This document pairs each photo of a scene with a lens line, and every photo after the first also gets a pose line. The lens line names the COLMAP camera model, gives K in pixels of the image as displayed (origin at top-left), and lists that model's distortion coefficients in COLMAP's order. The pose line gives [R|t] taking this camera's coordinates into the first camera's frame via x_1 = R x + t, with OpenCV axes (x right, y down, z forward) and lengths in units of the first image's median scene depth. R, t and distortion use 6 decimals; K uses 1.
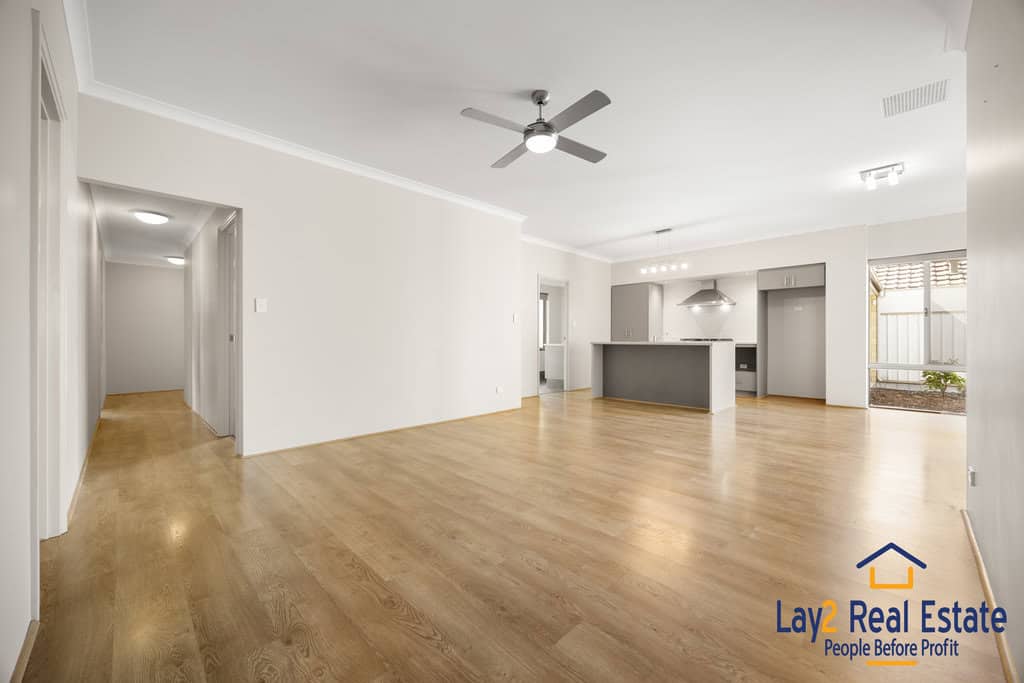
lens RADIAL K [[392.8, 0, 512.0], [0, 392.8, 341.5], [0, 0, 1]] dist [-0.008955, -0.000085]
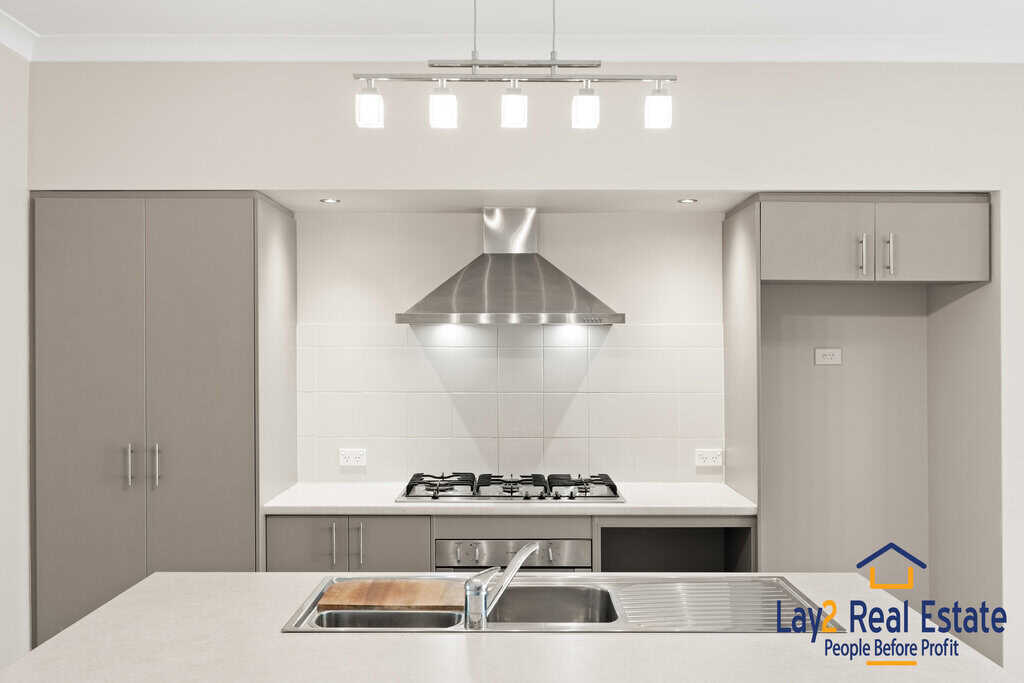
lens RADIAL K [[981.4, 0, 539.4], [0, 981.4, 345.2], [0, 0, 1]] dist [-0.007964, -0.004475]
pose [[0.688088, -0.000341, 0.725627, 0.133992], [0.004444, 0.999983, -0.003744, -0.099252], [-0.725614, 0.005801, 0.688078, 0.759810]]
